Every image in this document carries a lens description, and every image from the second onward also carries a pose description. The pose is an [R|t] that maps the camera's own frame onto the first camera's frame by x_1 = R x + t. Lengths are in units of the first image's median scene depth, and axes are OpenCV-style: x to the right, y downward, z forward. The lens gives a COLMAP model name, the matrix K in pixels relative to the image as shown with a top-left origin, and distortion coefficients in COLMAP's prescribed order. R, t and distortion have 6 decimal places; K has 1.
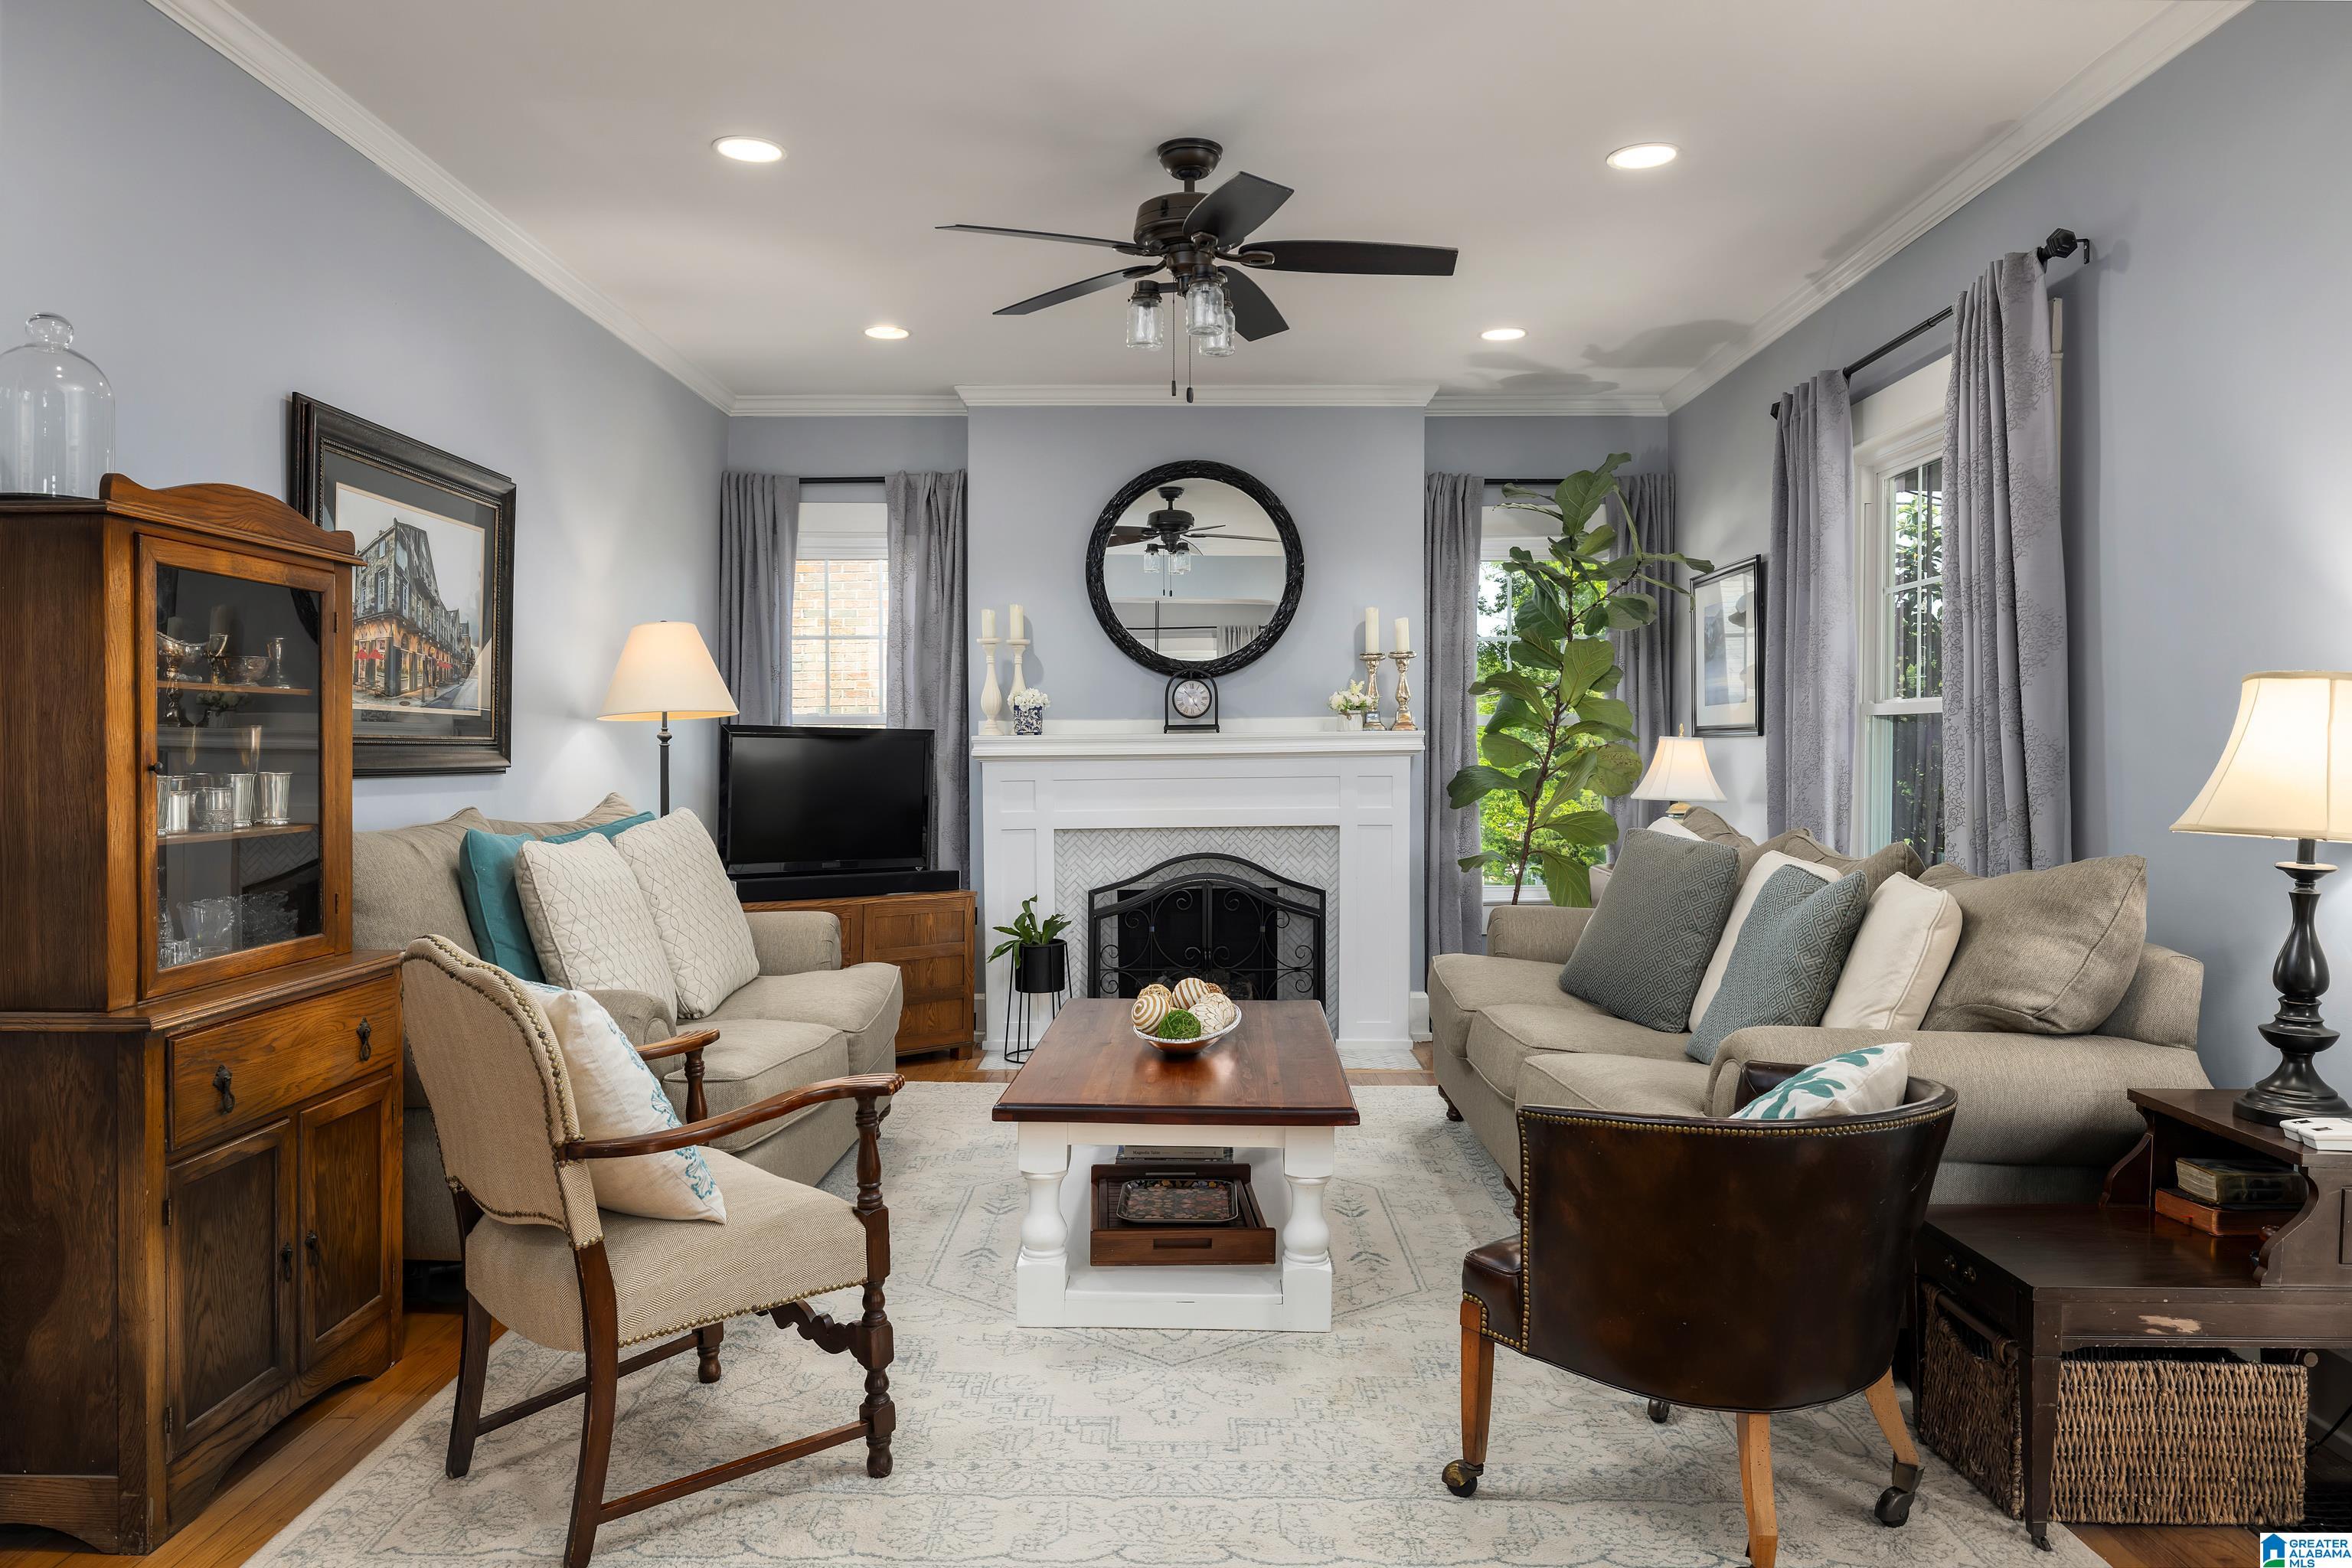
lens RADIAL K [[1610.6, 0, 1167.2], [0, 1610.6, 769.1], [0, 0, 1]] dist [-0.008670, -0.000266]
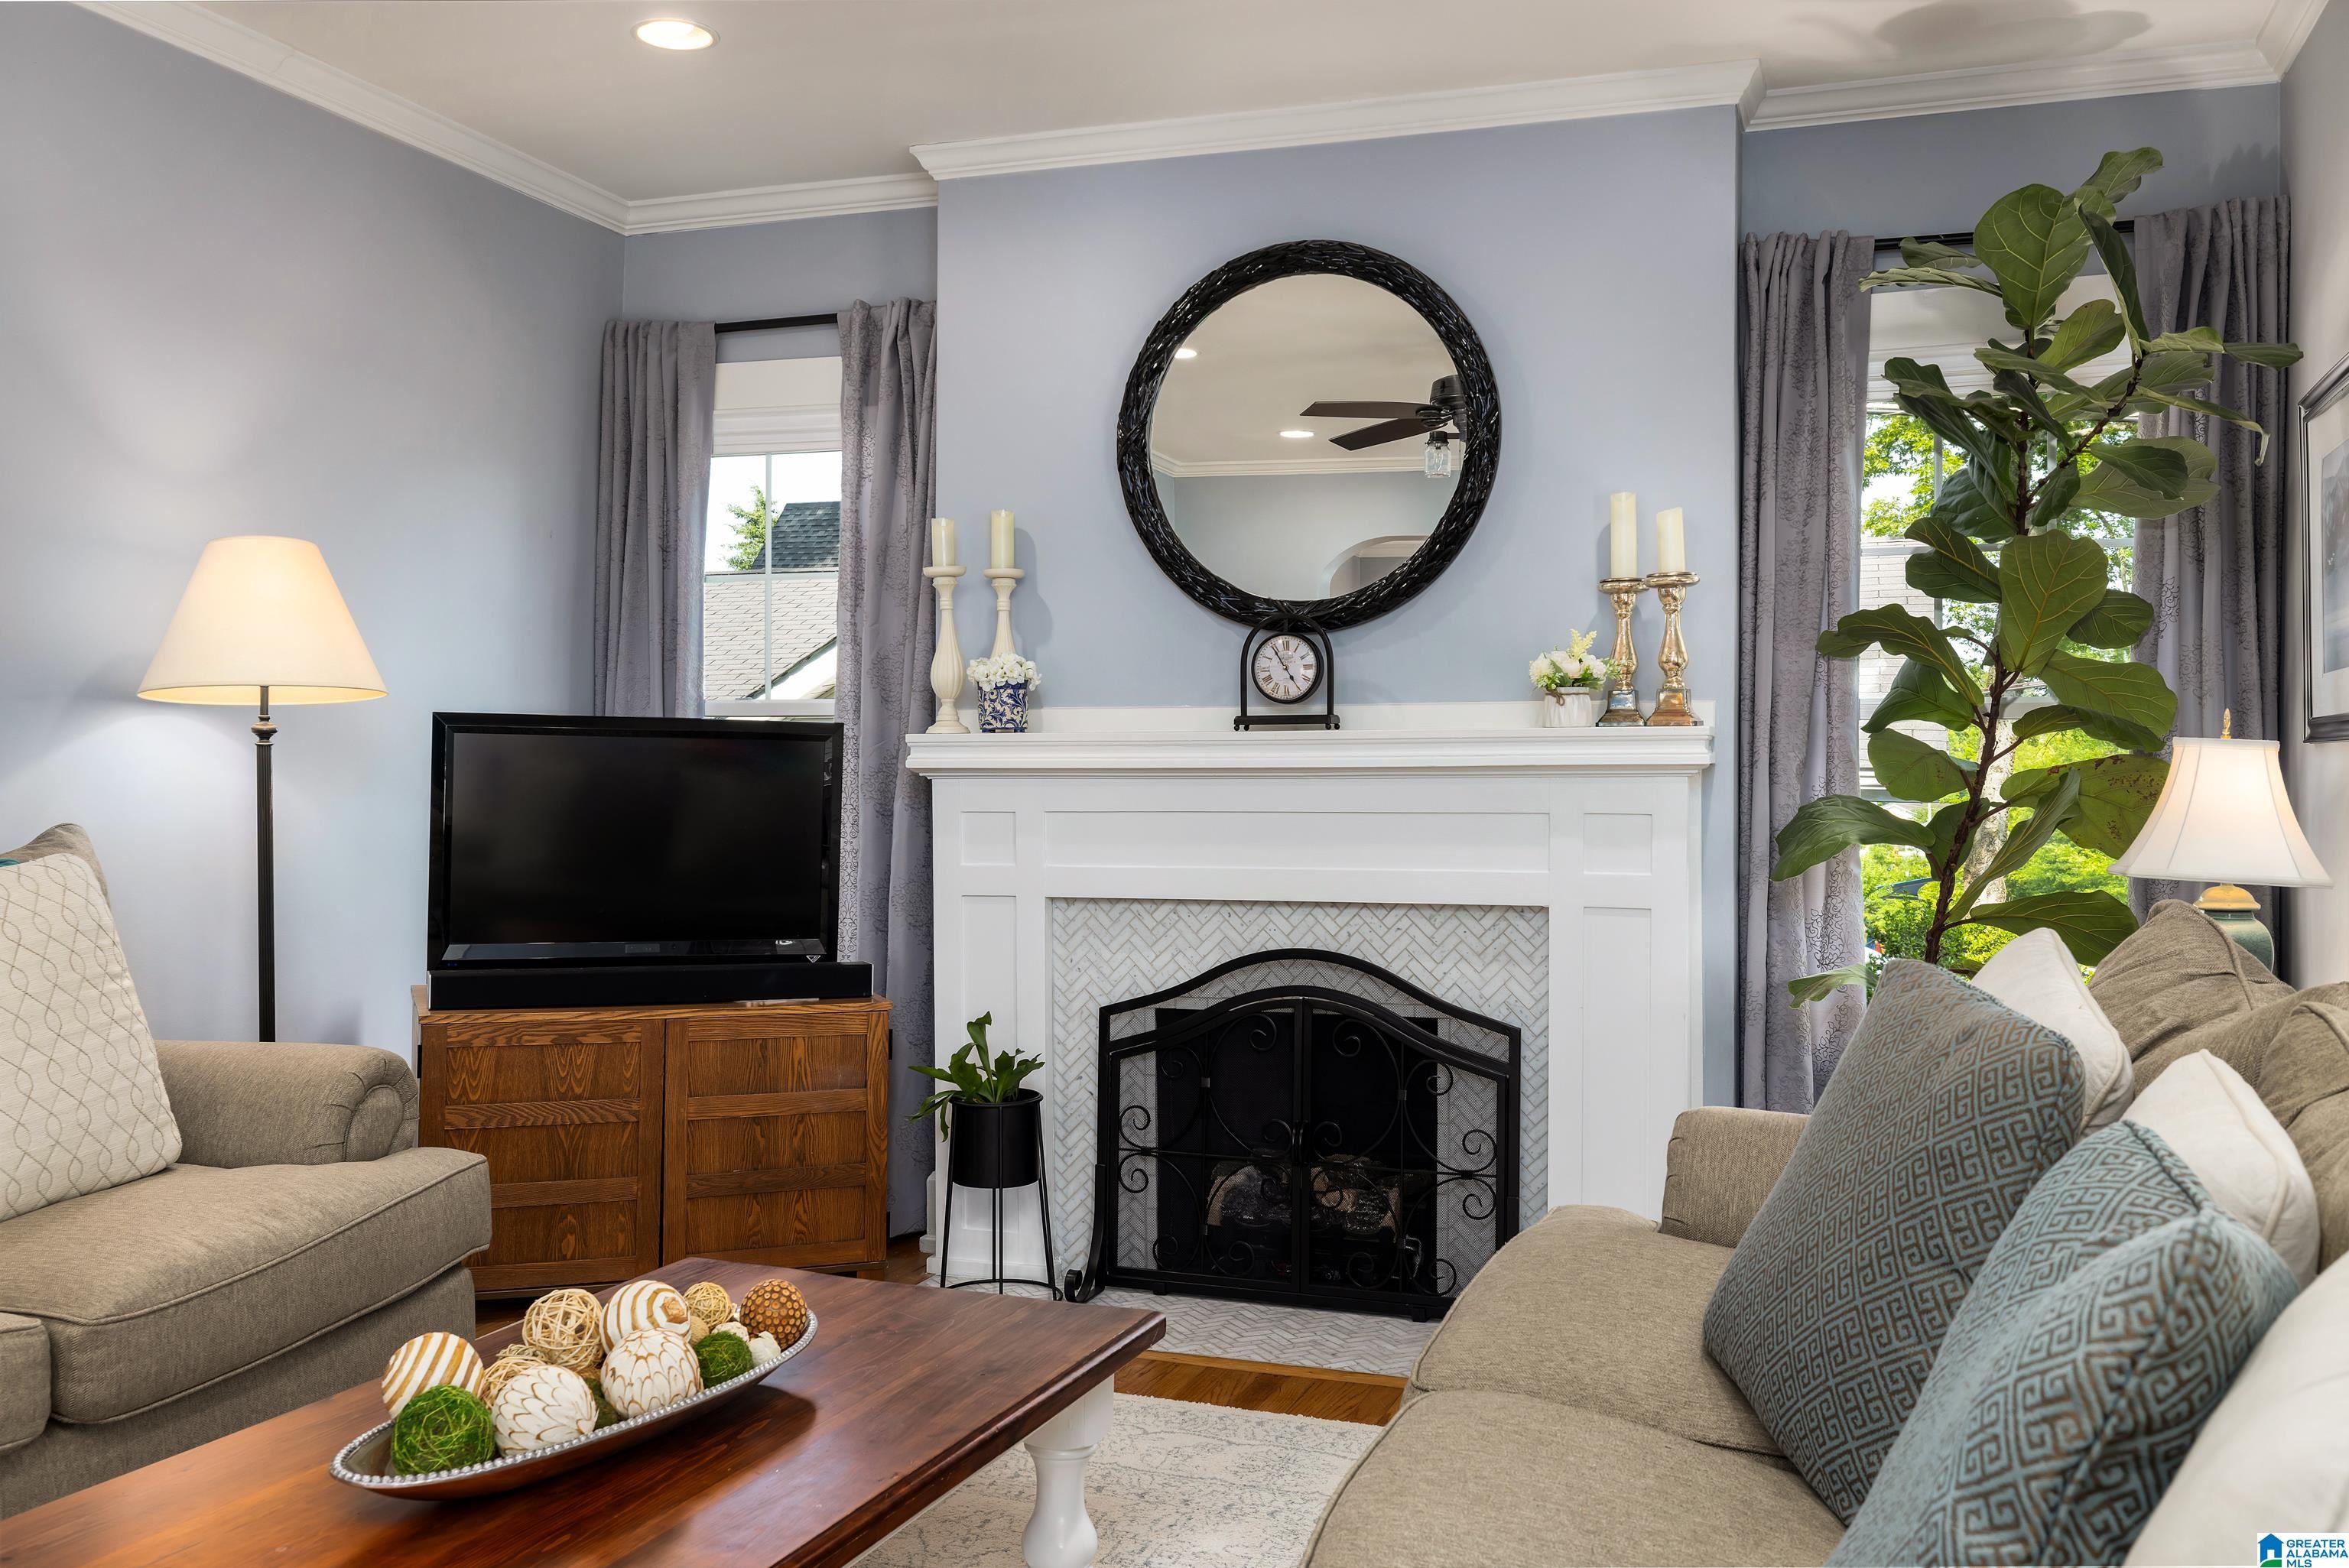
lens RADIAL K [[2045.3, 0, 1109.7], [0, 2045.3, 733.0], [0, 0, 1]] dist [0.003343, 0.004843]
pose [[0.942726, 0.002896, -0.333557, 0.193291], [-0.011958, 0.999613, -0.025116, -0.003006], [0.333355, 0.027666, 0.942395, 0.317905]]
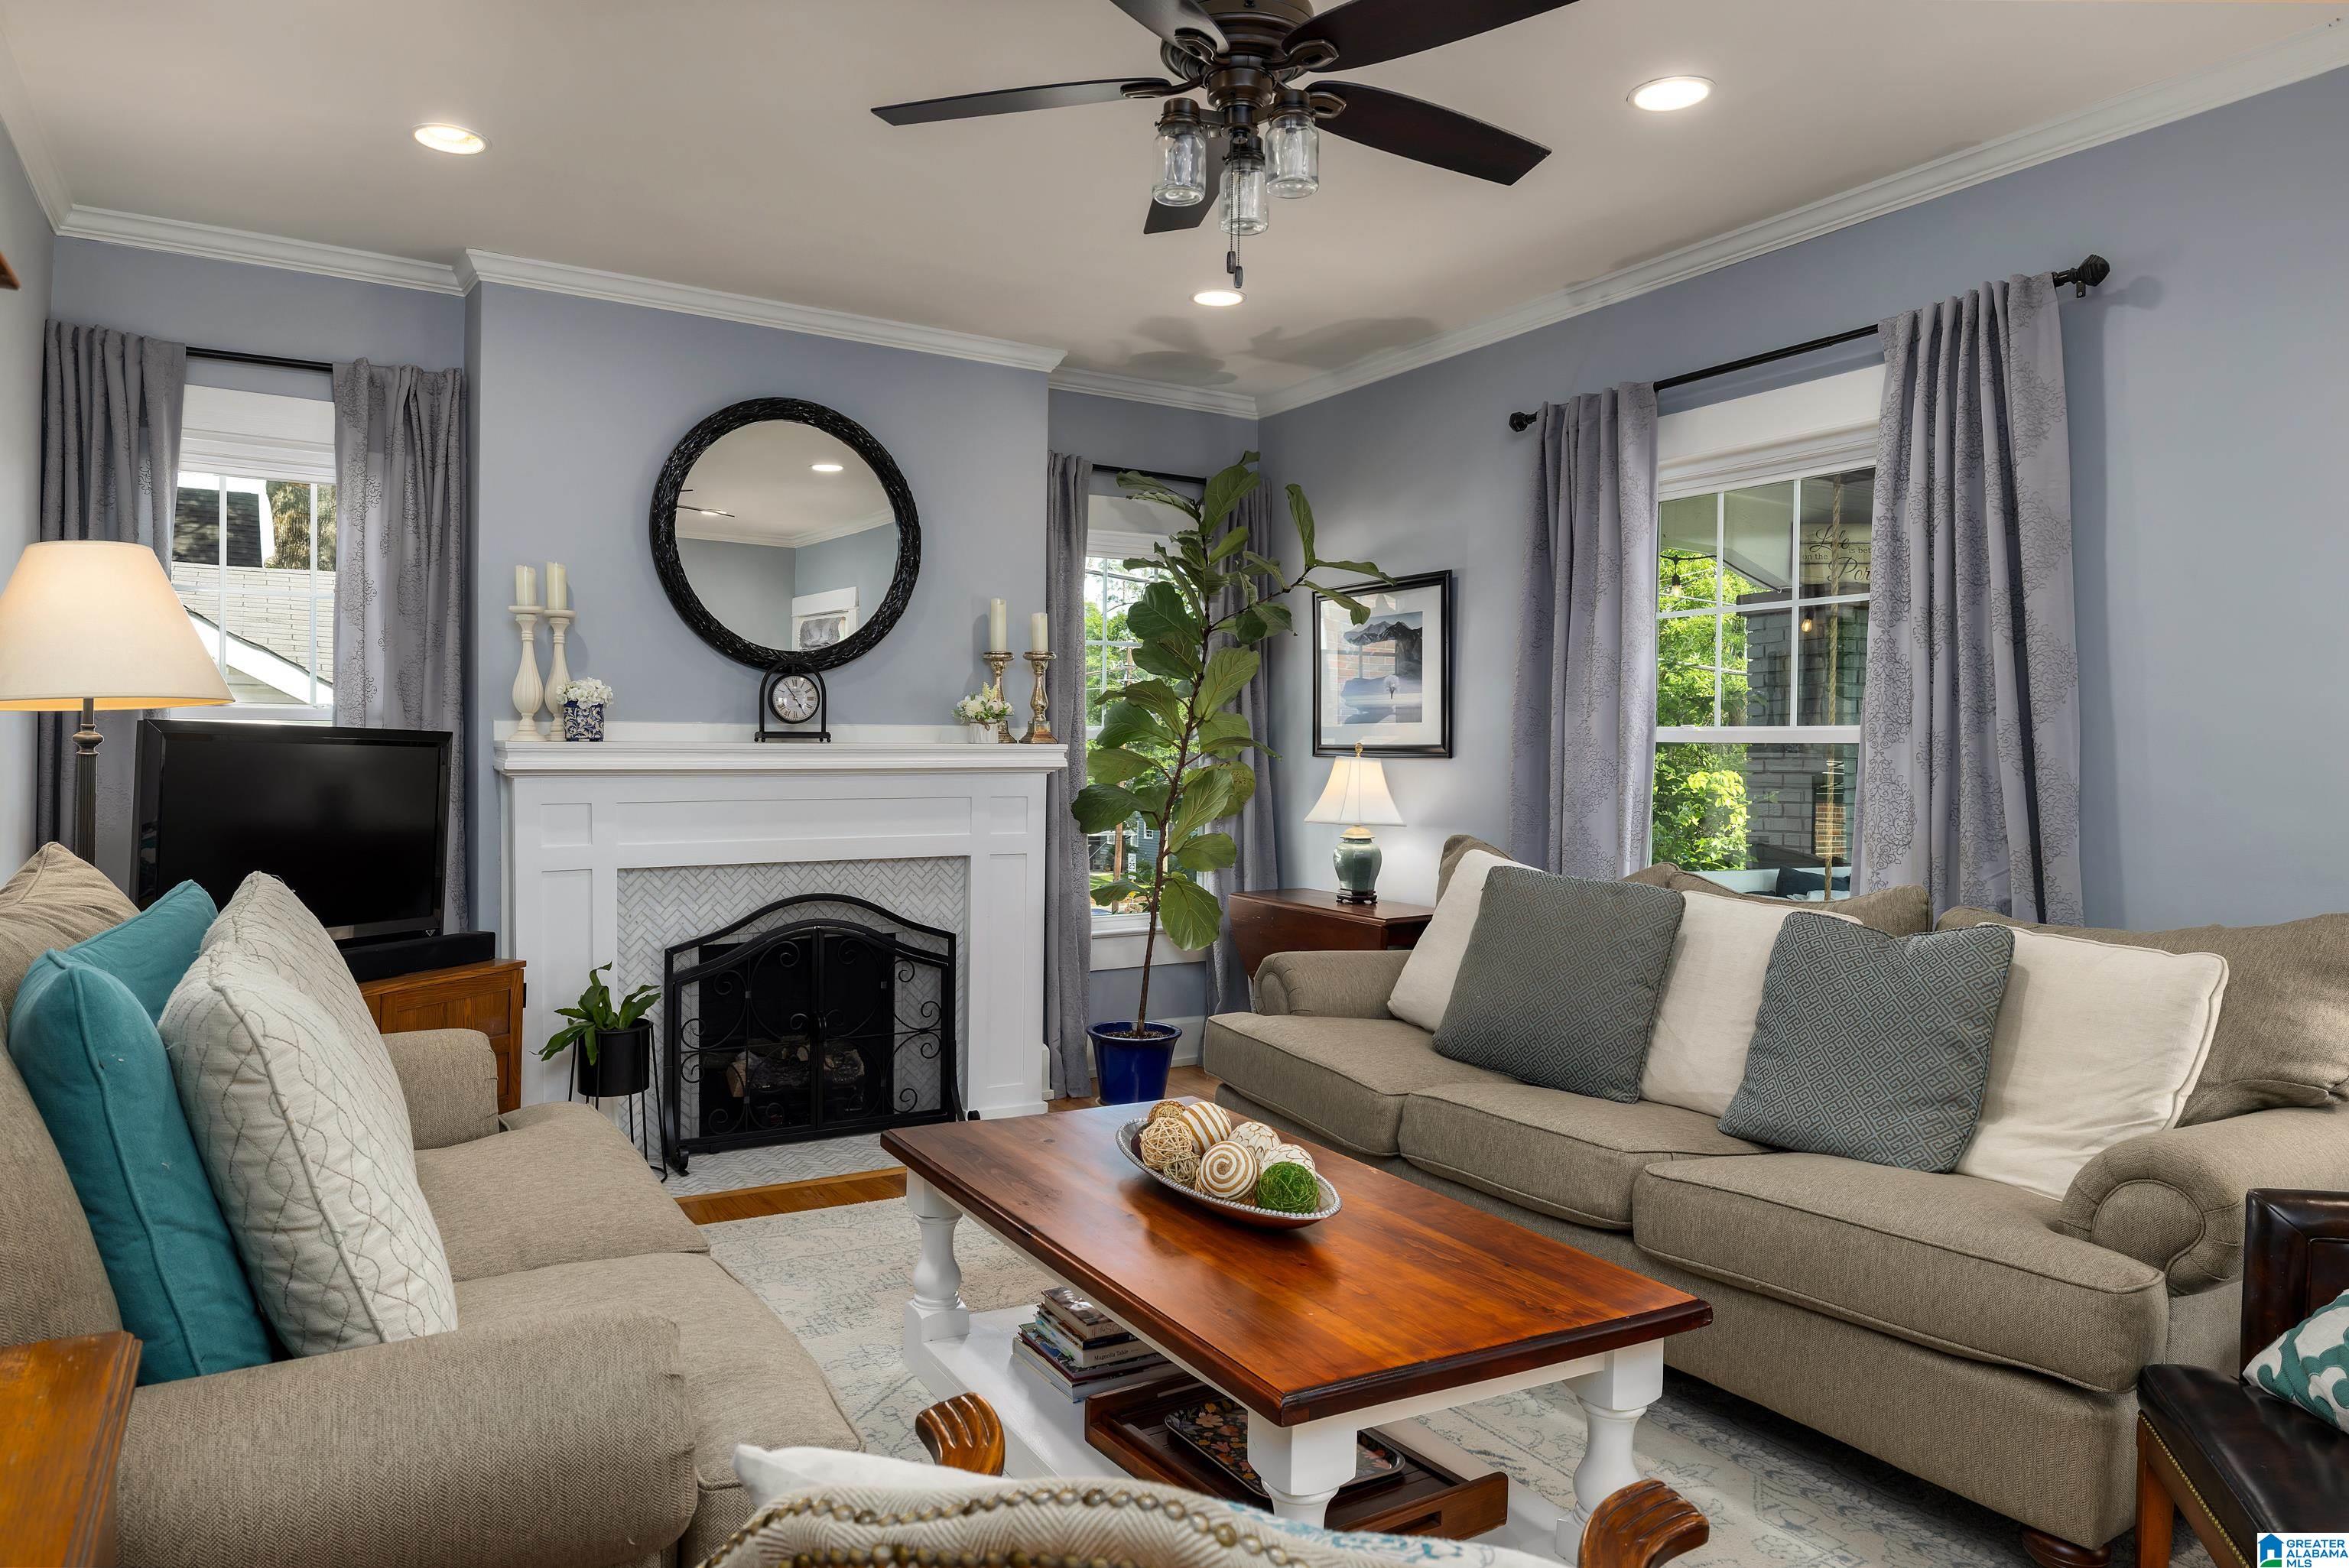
lens RADIAL K [[1508.8, 0, 1149.5], [0, 1508.8, 752.1], [0, 0, 1]] dist [0.004444, 0.000107]
pose [[0.857641, 0.013403, 0.514075, -0.216664], [-0.008307, 0.999891, -0.012210, -0.009964], [-0.514182, 0.006202, 0.857658, 0.274860]]
